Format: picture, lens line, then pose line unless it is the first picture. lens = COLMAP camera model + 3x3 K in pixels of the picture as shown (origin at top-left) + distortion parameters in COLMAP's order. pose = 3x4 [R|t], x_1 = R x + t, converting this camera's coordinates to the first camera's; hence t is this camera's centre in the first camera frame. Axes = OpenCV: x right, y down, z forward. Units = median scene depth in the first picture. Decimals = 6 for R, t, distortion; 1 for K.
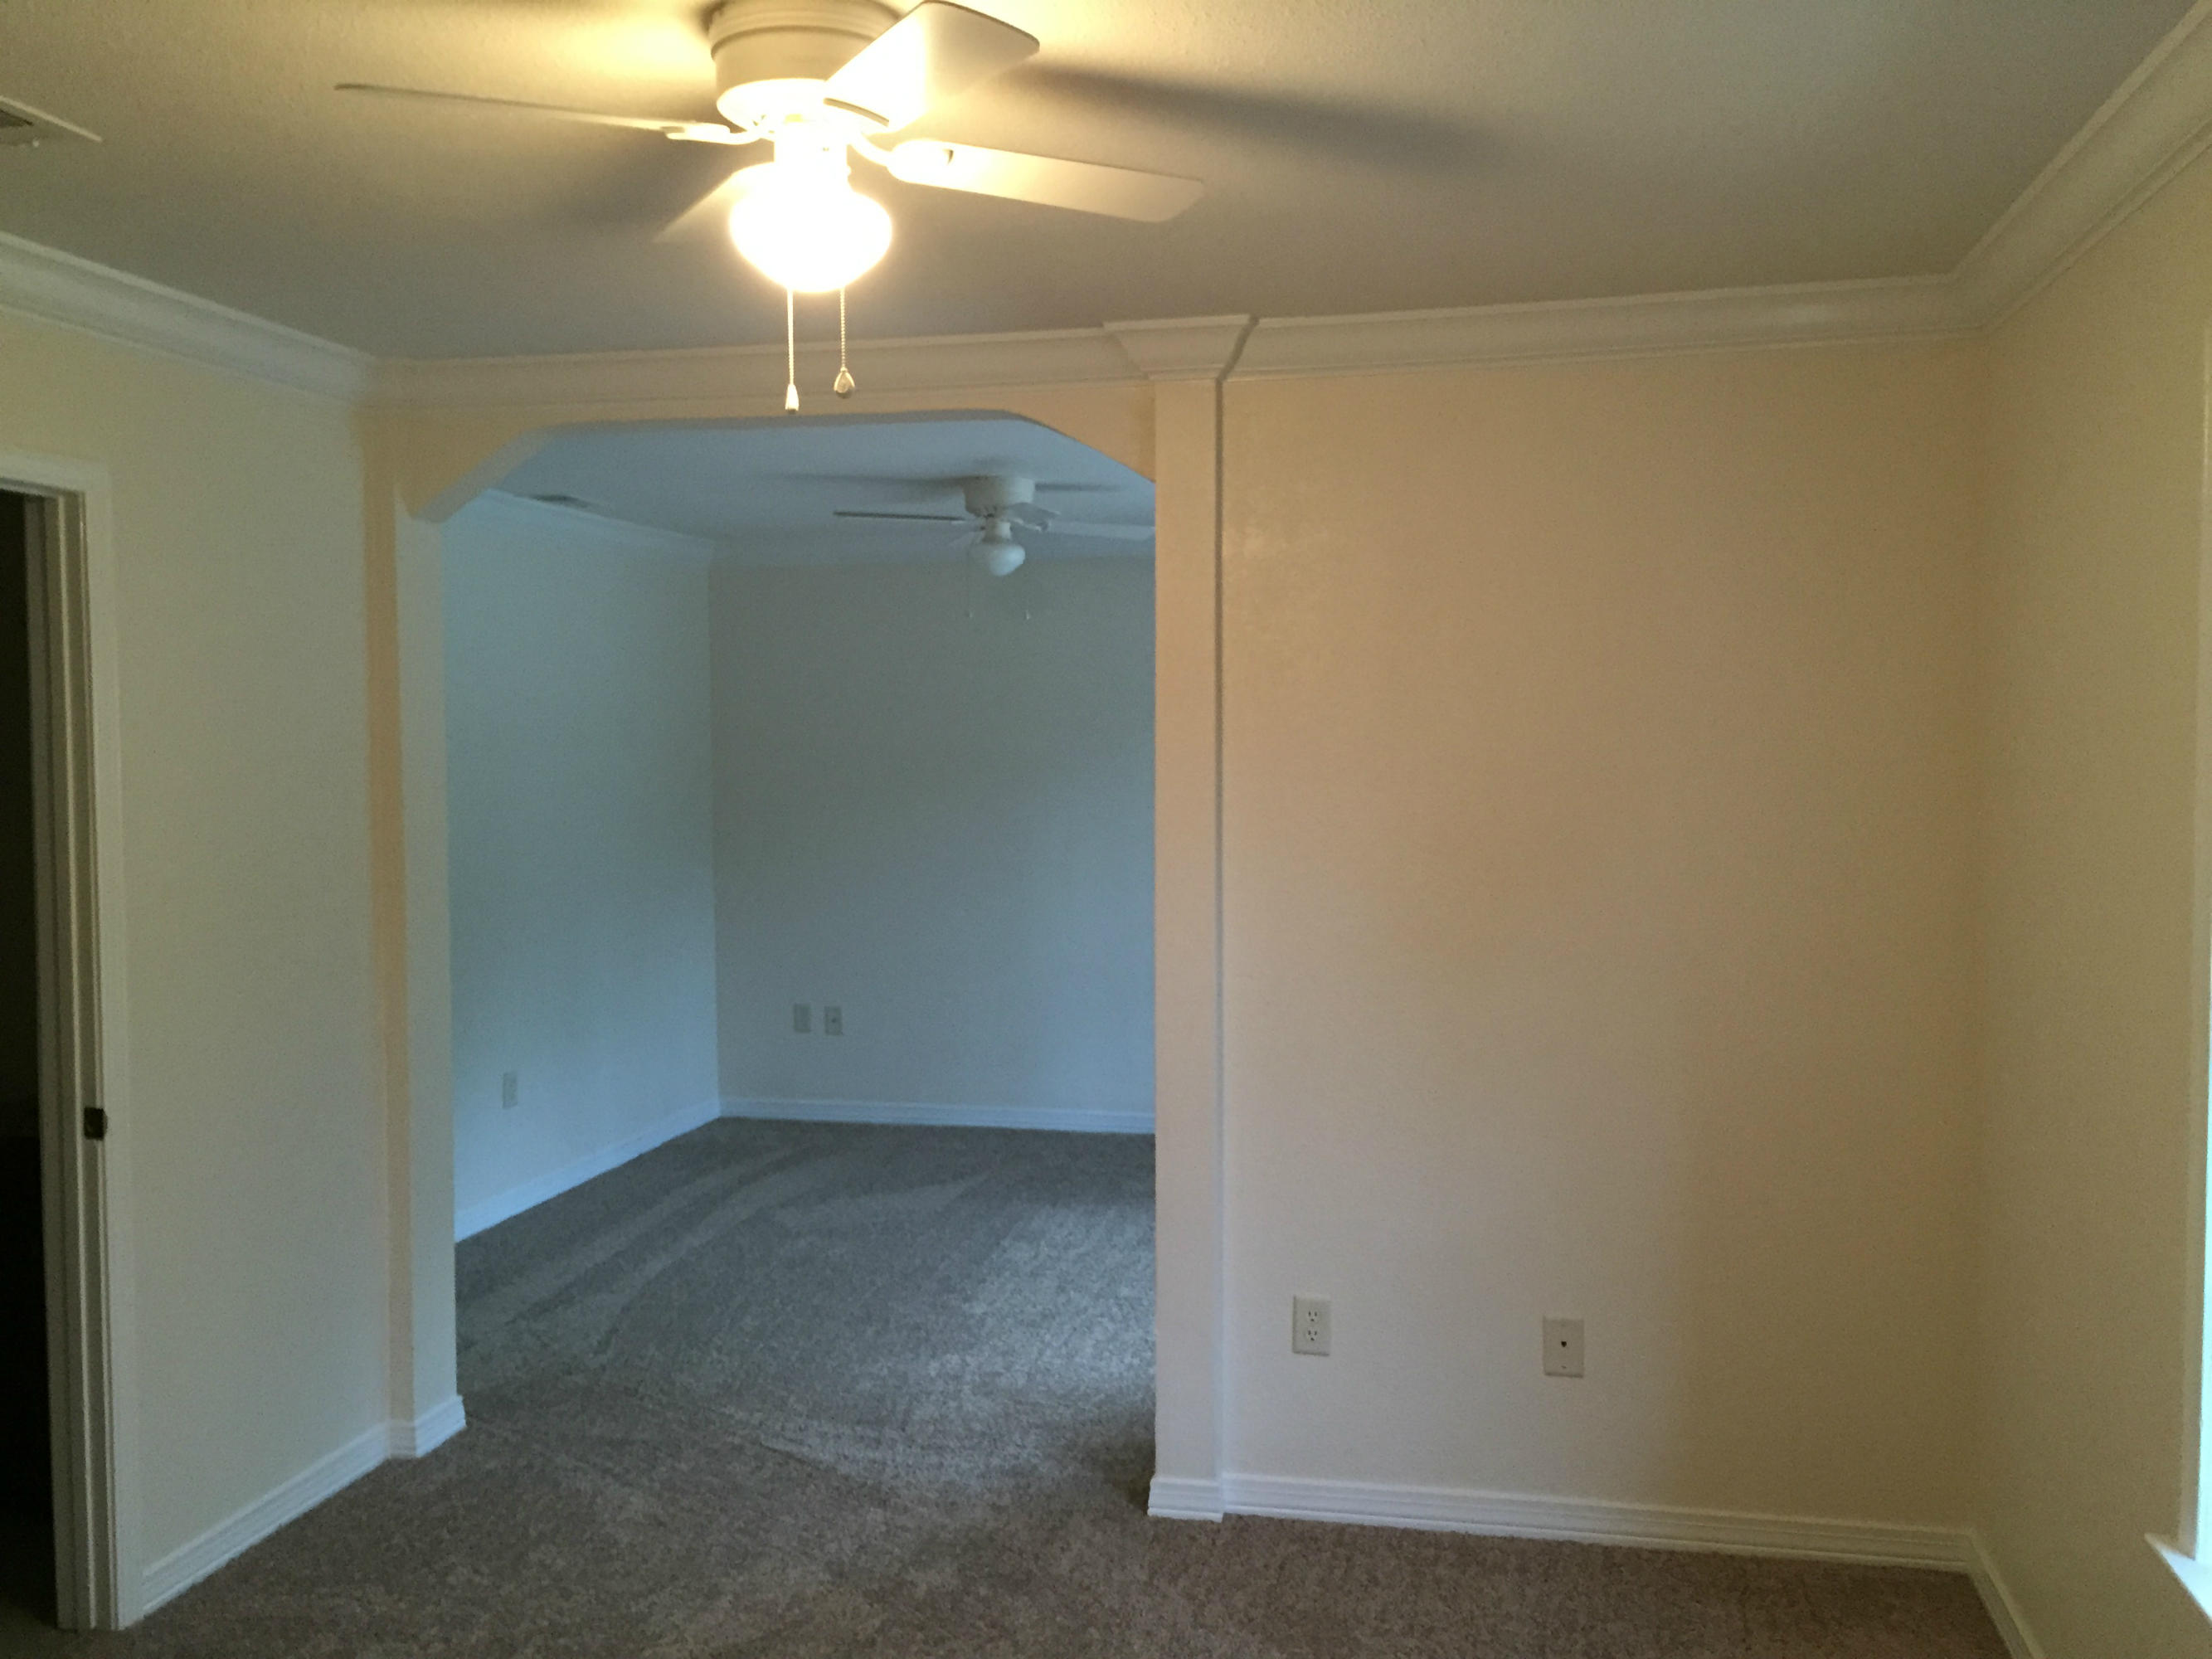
lens RADIAL K [[1898.9, 0, 1106.0], [0, 1898.9, 829.5], [0, 0, 1]] dist [0.081109, -0.121946]
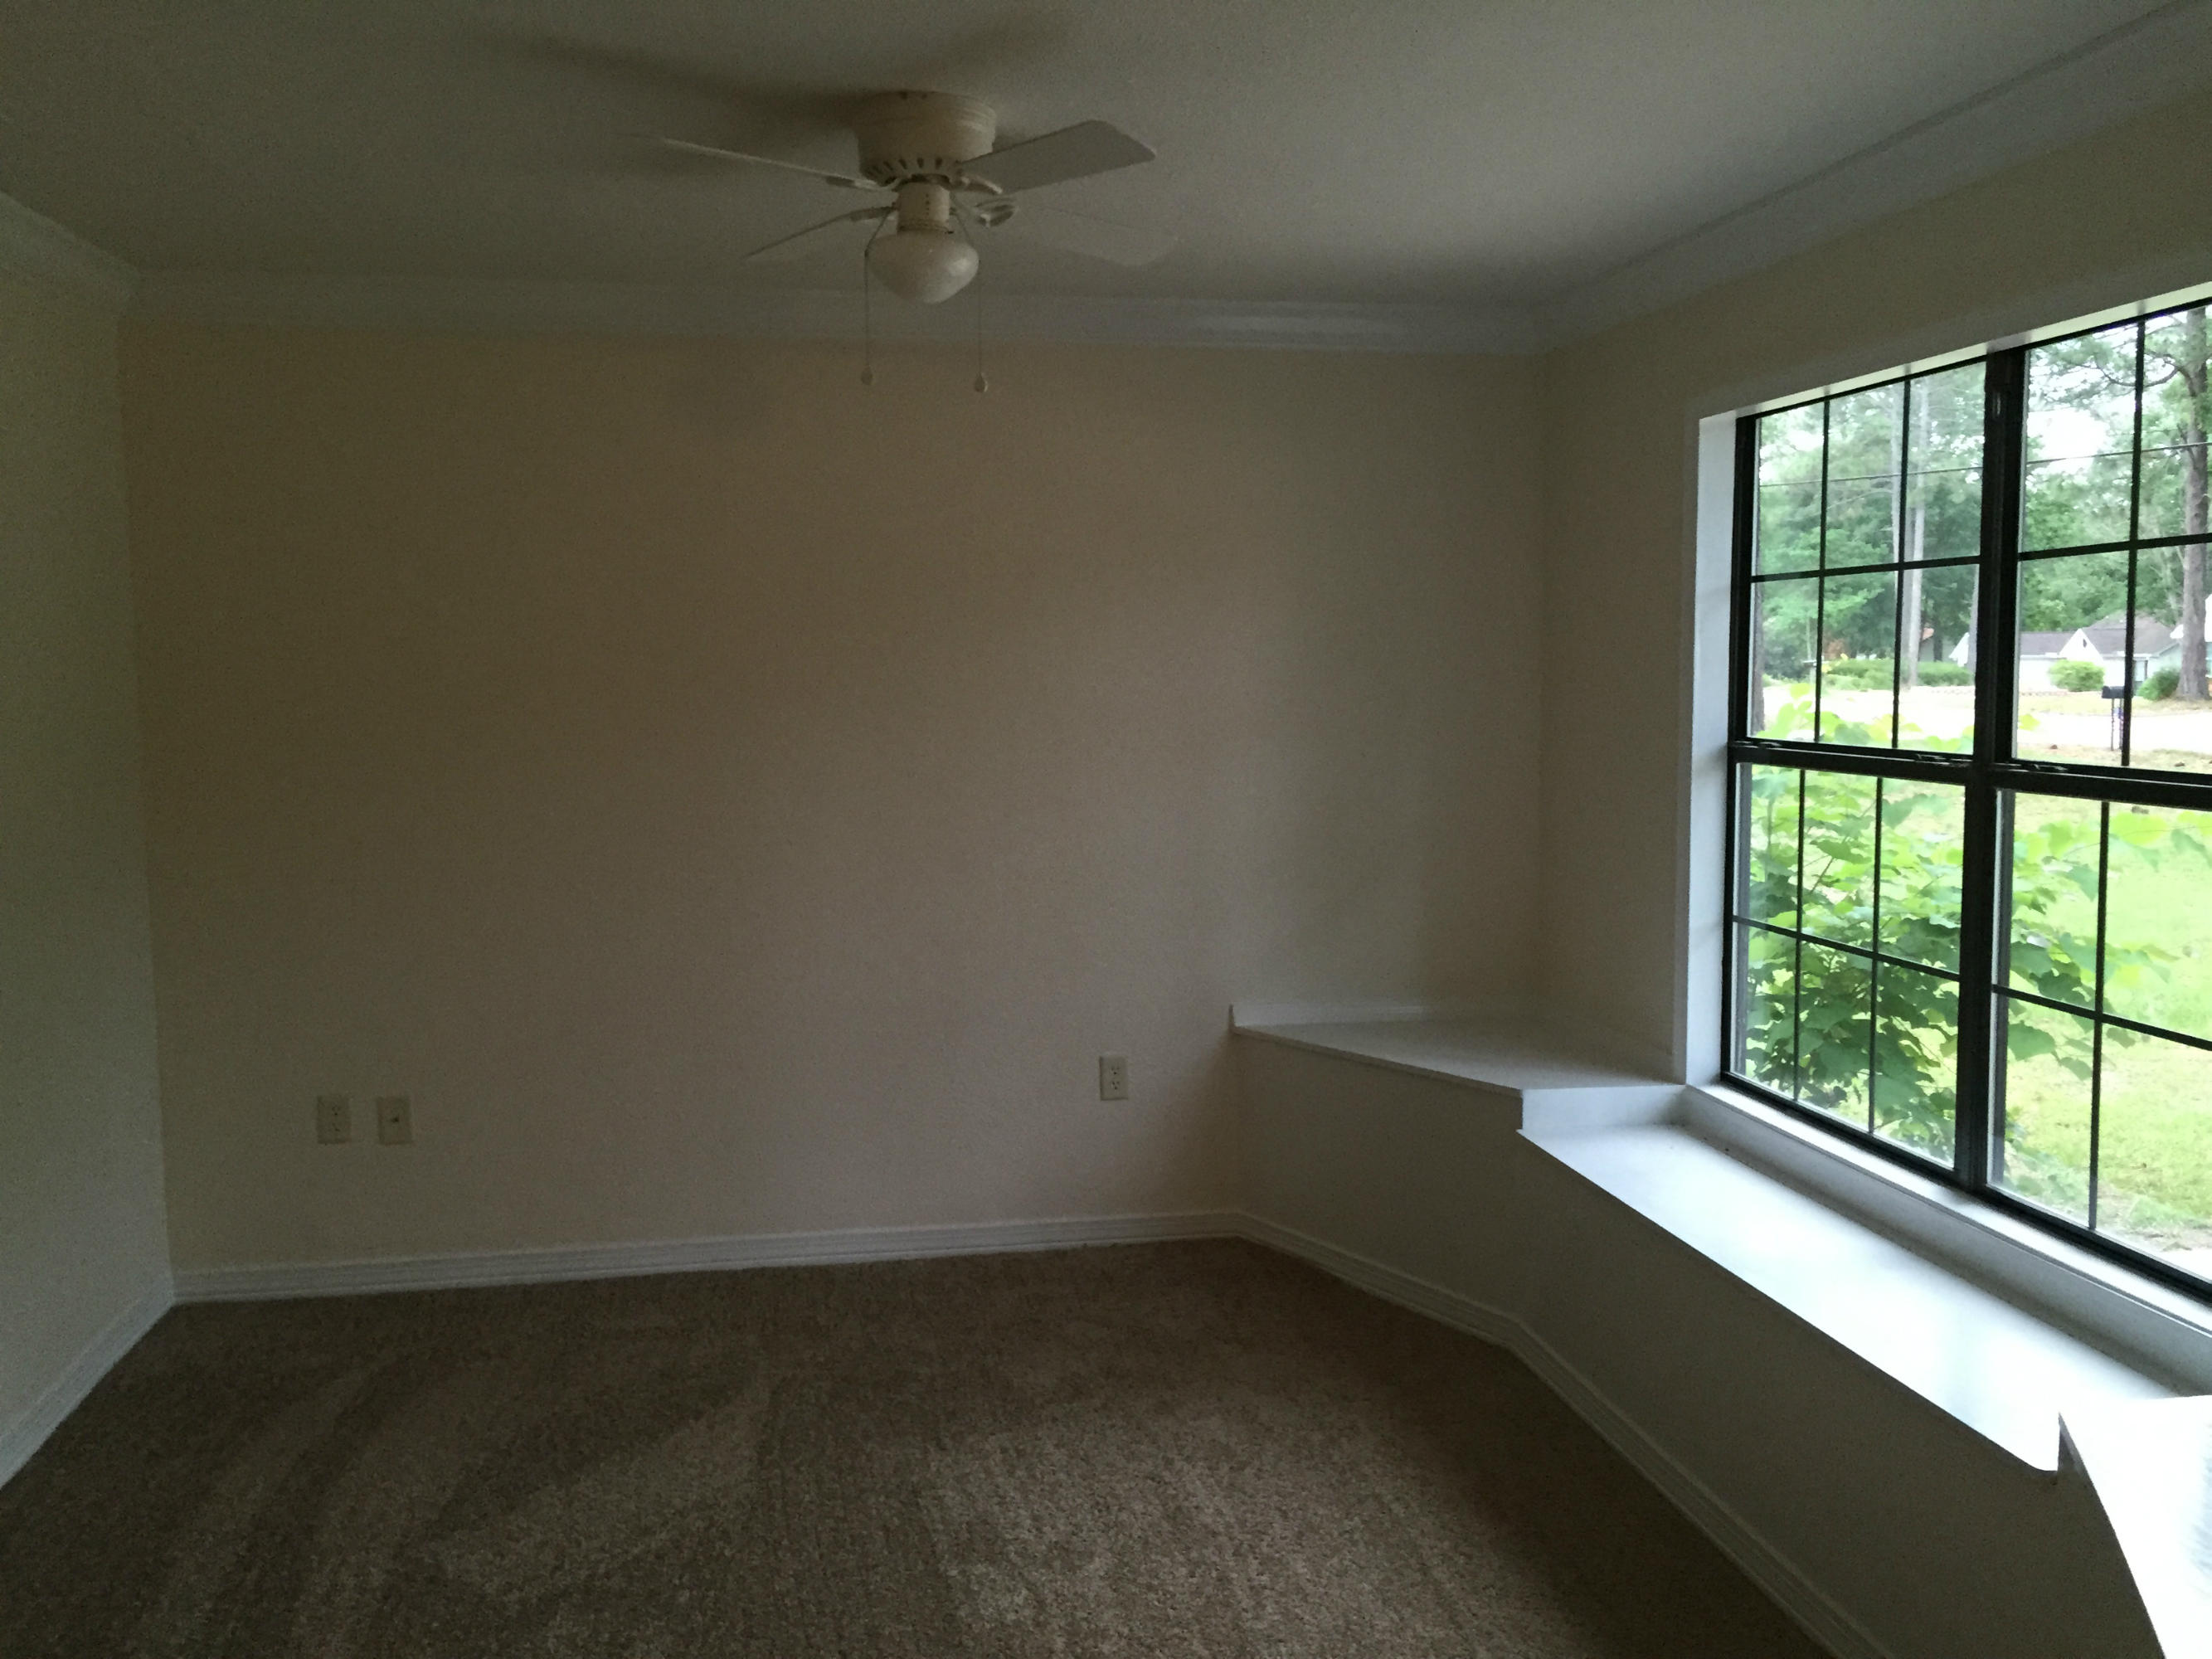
lens RADIAL K [[1962.3, 0, 1109.6], [0, 1962.3, 780.9], [0, 0, 1]] dist [0.003492, -0.000115]
pose [[0.931476, -0.039454, 0.361656, -0.198961], [0.031576, 0.999118, 0.027672, -0.017498], [-0.362429, -0.014356, 0.931901, 0.470098]]
